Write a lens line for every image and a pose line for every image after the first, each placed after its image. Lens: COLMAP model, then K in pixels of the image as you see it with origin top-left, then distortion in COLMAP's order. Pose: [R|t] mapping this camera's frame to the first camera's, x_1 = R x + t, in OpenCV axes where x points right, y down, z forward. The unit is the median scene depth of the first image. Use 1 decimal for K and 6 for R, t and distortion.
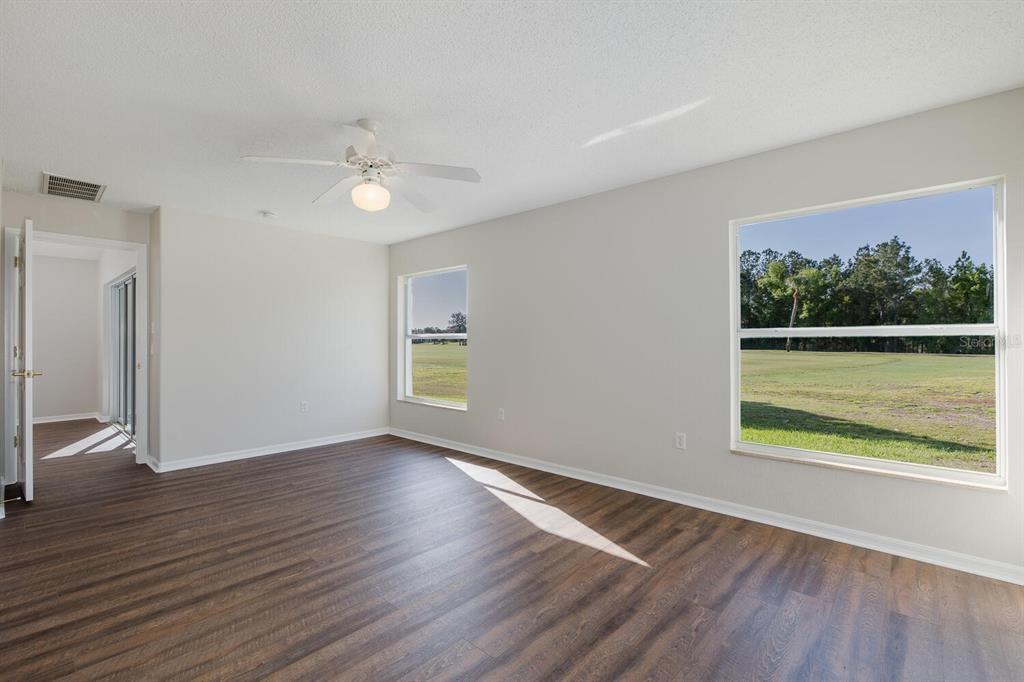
lens RADIAL K [[457.5, 0, 510.8], [0, 457.5, 339.9], [0, 0, 1]] dist [-0.001722, 0.000483]
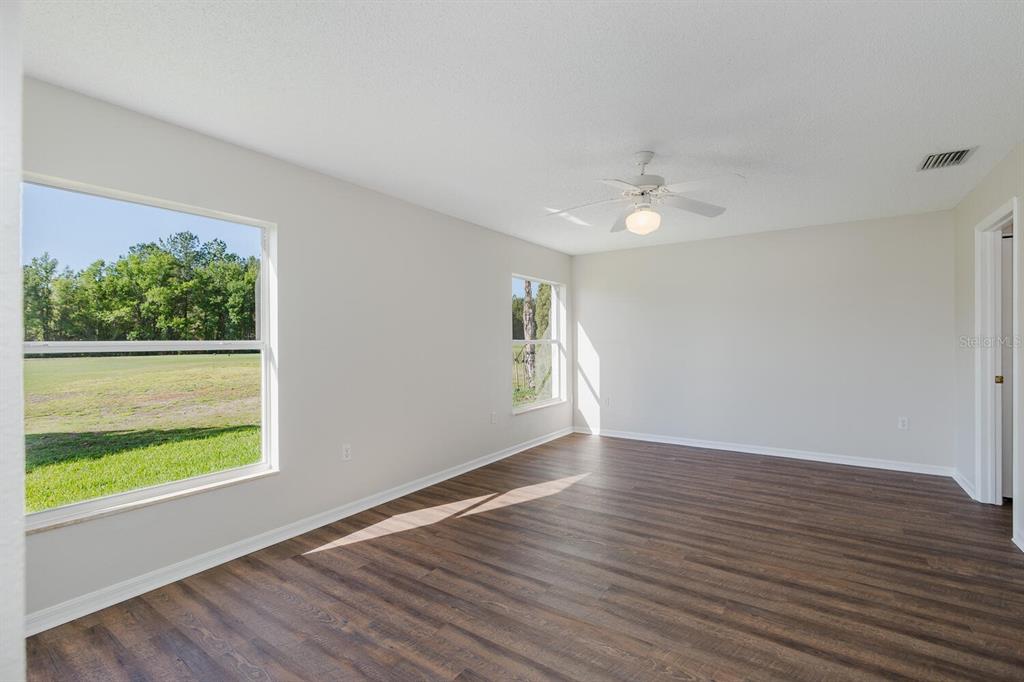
lens RADIAL K [[457.5, 0, 512.7], [0, 457.5, 342.6], [0, 0, 1]] dist [-0.001722, 0.000483]
pose [[-0.142015, -0.001833, 0.989863, -1.430536], [0.001852, 0.999996, 0.002118, -0.025715], [-0.989863, 0.002134, -0.142011, 1.546130]]
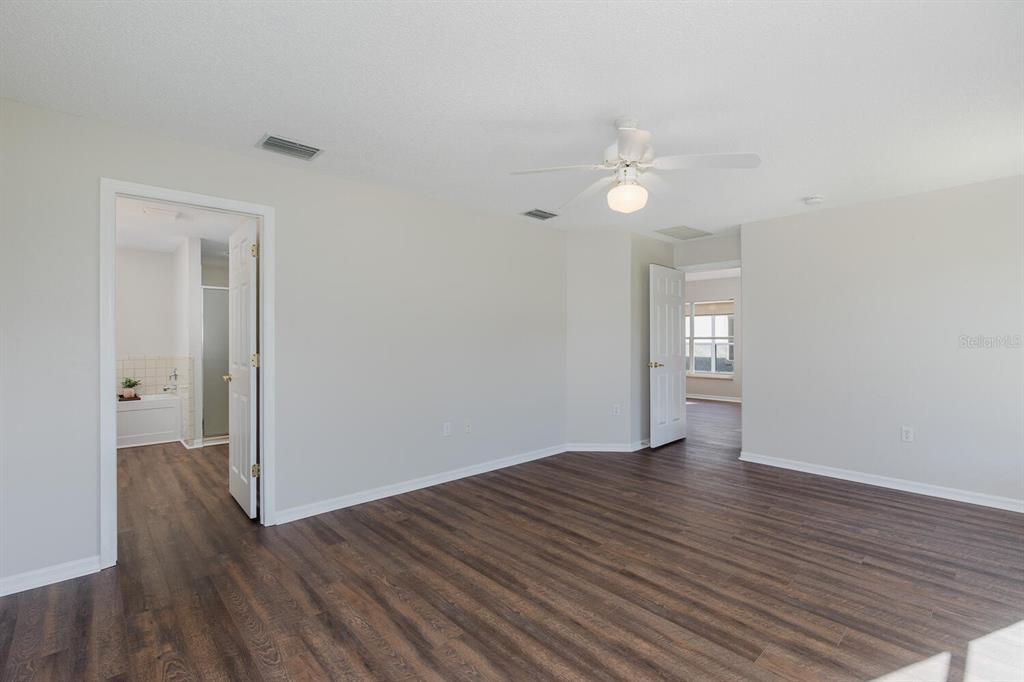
lens RADIAL K [[457.5, 0, 510.1], [0, 457.5, 337.2], [0, 0, 1]] dist [-0.001722, 0.000483]
pose [[-0.089835, -0.001792, -0.995955, 0.698985], [0.005334, 0.999983, -0.002280, -0.026739], [0.995942, -0.005517, -0.089824, 0.882468]]
